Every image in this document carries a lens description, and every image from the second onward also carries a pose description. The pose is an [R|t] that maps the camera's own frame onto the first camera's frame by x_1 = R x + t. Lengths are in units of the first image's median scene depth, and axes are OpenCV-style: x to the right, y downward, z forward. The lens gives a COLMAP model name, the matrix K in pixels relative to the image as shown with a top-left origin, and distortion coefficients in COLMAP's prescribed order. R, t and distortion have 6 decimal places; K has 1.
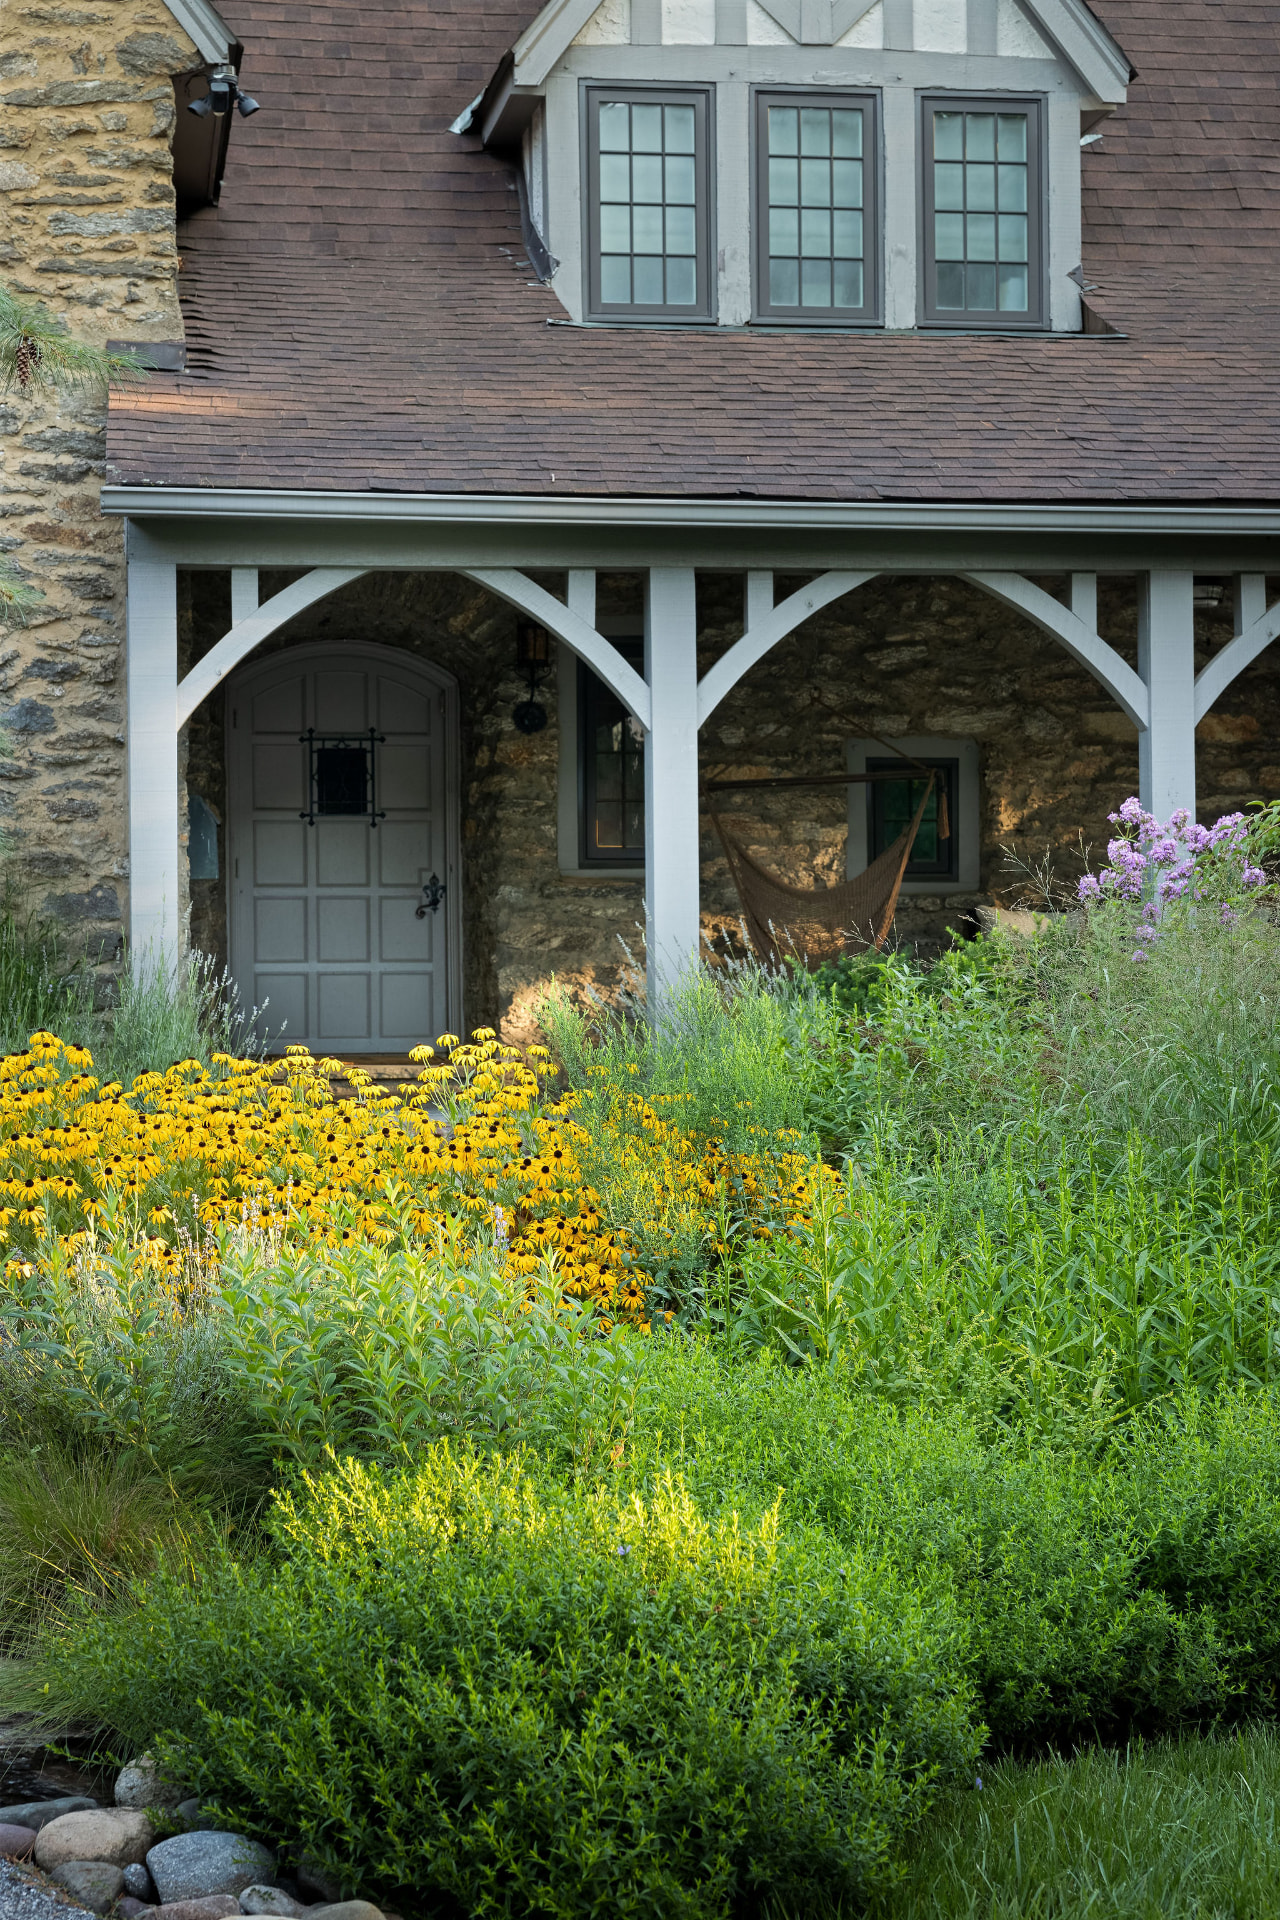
lens RADIAL K [[3470.3, 0, 640.0], [0, 3470.3, 960.0], [0, 0, 1]] dist [0.043362, -0.044989]
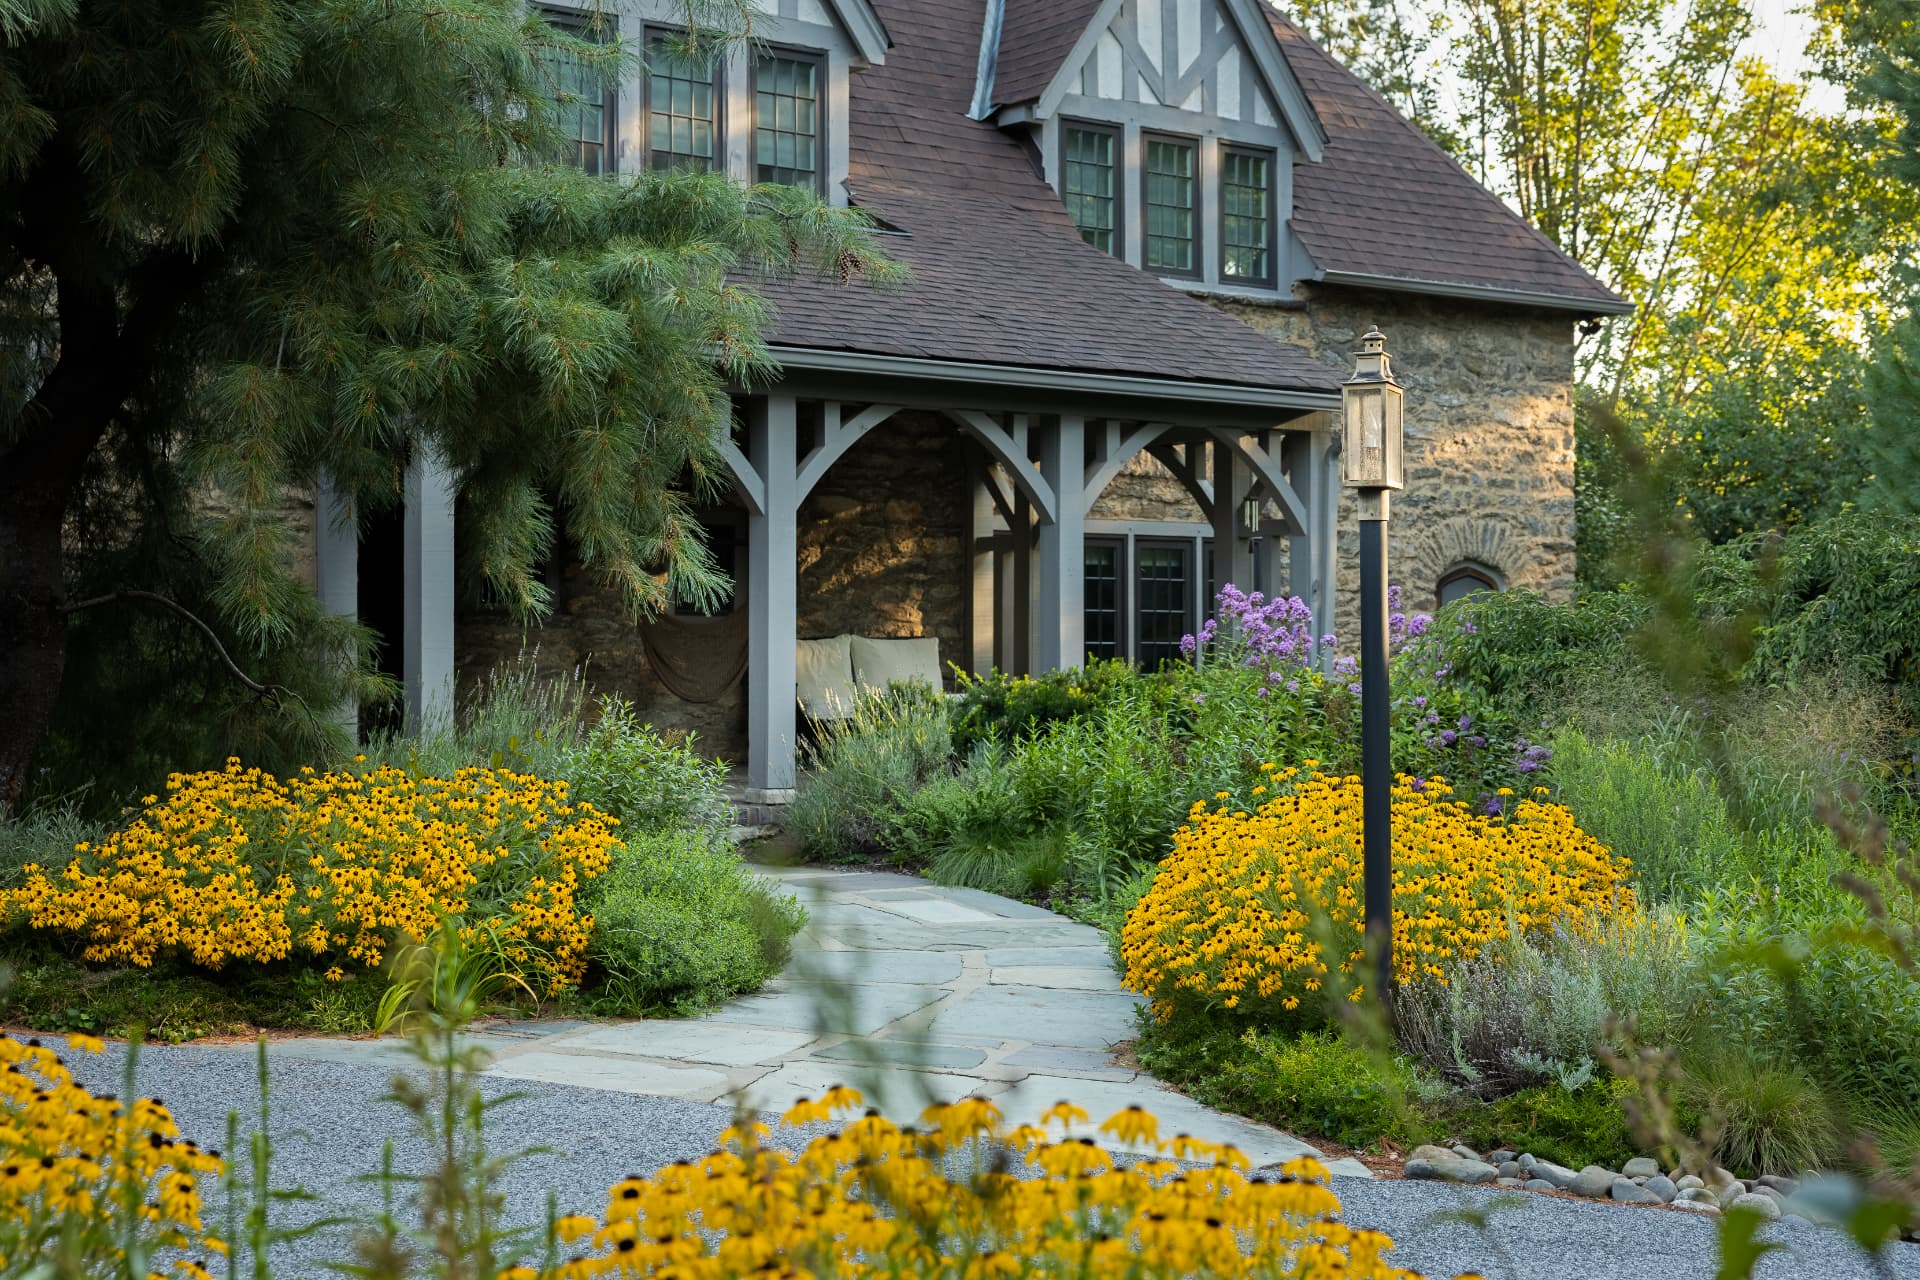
lens RADIAL K [[2712.4, 0, 960.0], [0, 2712.4, 640.0], [0, 0, 1]] dist [0.015680, 0.014429]
pose [[0.876565, 0.011768, 0.481140, -0.414666], [-0.012831, 0.999917, -0.001080, -0.015915], [-0.481112, -0.005227, 0.876643, 0.028023]]
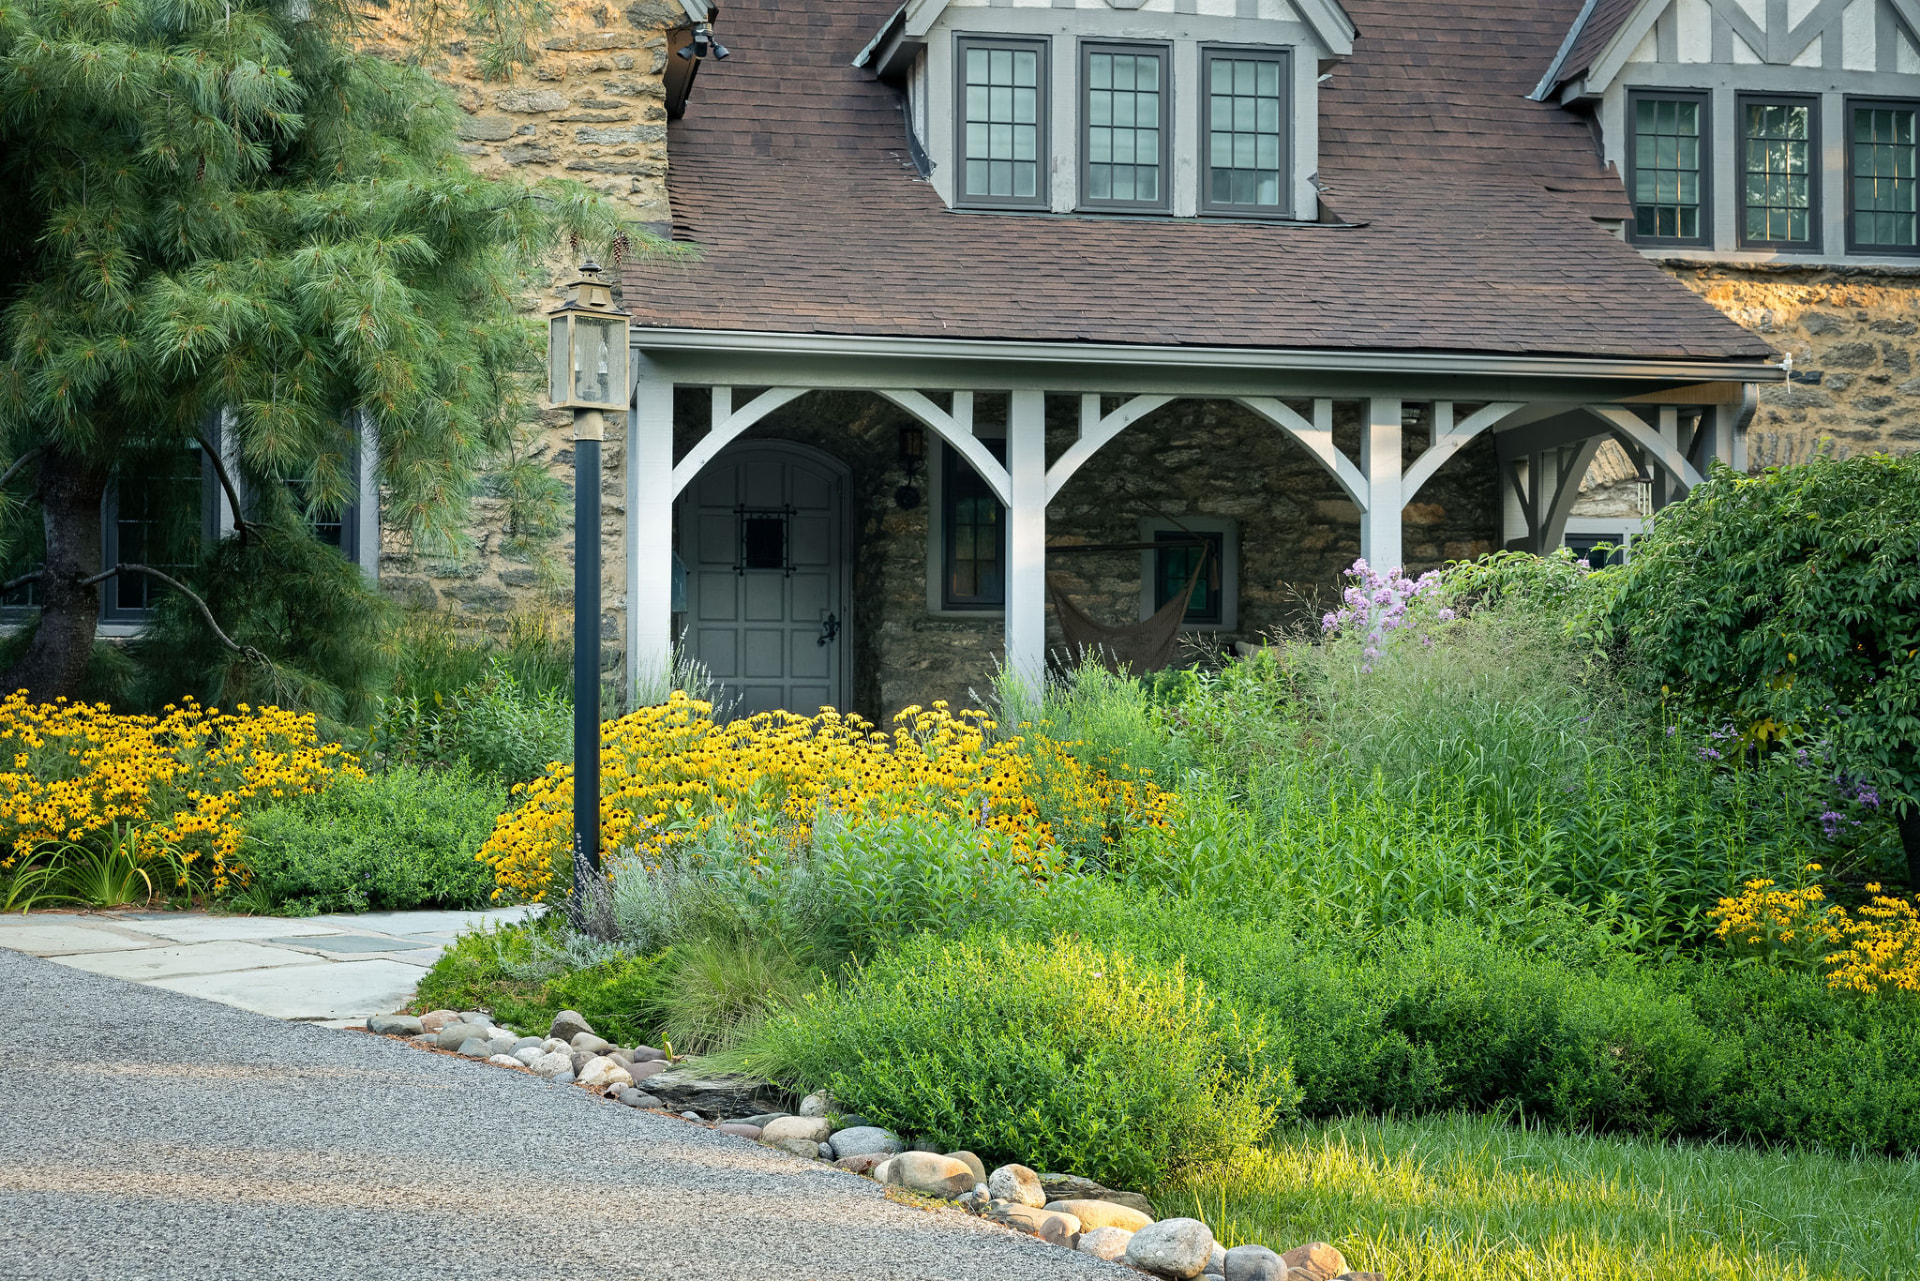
lens RADIAL K [[2857.8, 0, 960.0], [0, 2857.8, 640.5], [0, 0, 1]] dist [0.023833, -0.036430]
pose [[0.999815, 0.013783, 0.013433, -0.029968], [-0.013488, 0.999670, -0.021844, 0.011553], [-0.013730, 0.021659, 0.999671, -0.132350]]
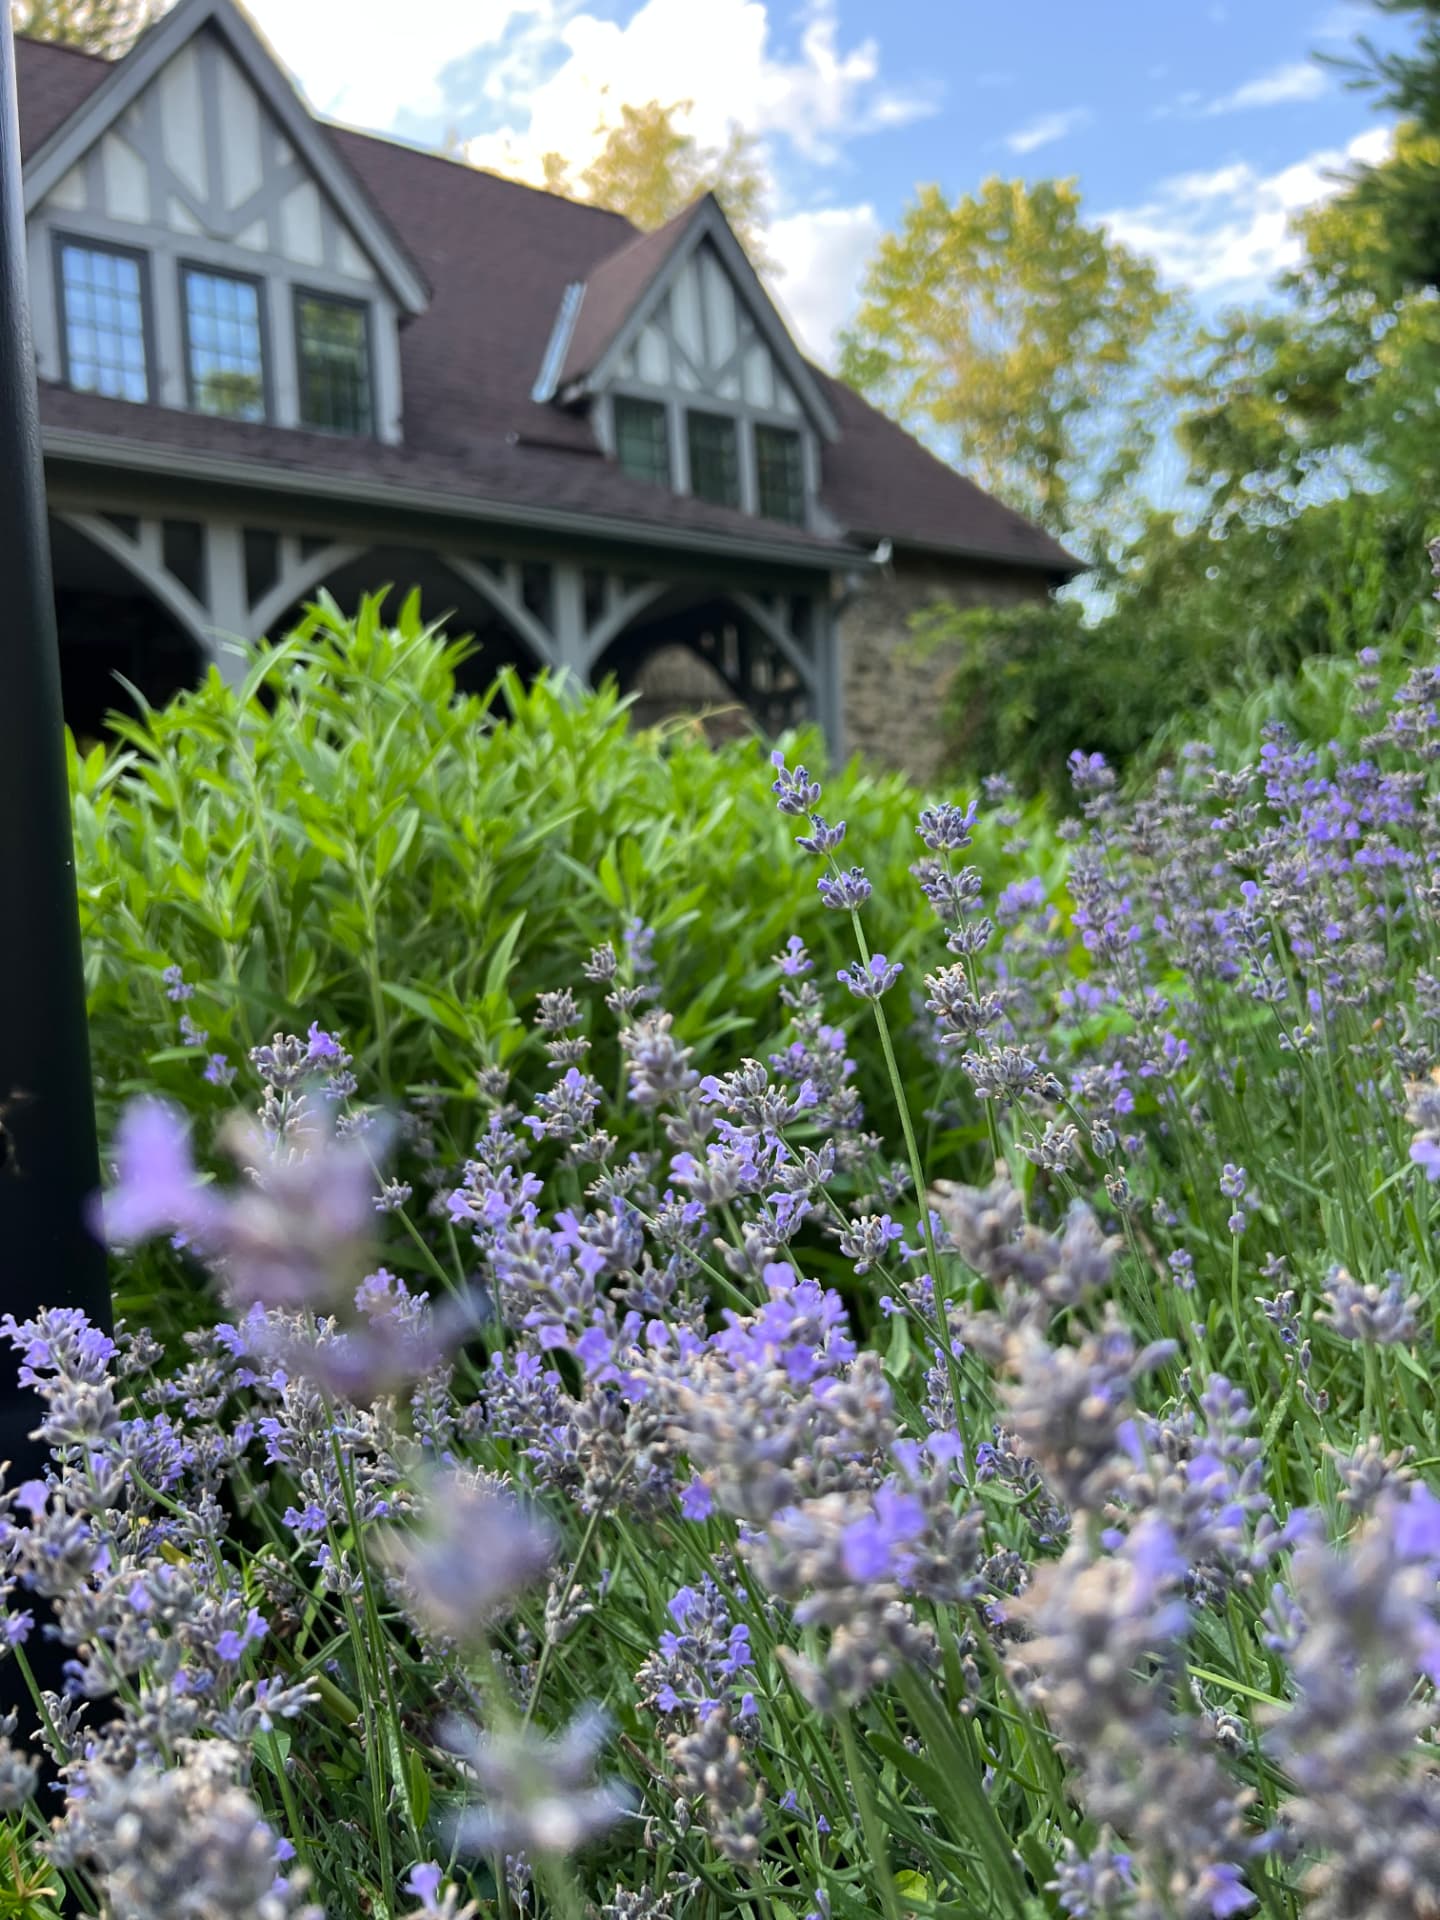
lens RADIAL K [[1515.8, 0, 720.0], [0, 1515.8, 960.0], [0, 0, 1]] dist [0.006438, -0.001702]
pose [[0.873248, -0.048934, 0.484812, -0.104049], [0.044621, 0.998795, 0.020442, 0.042015], [-0.485228, 0.003782, 0.874380, 0.394018]]
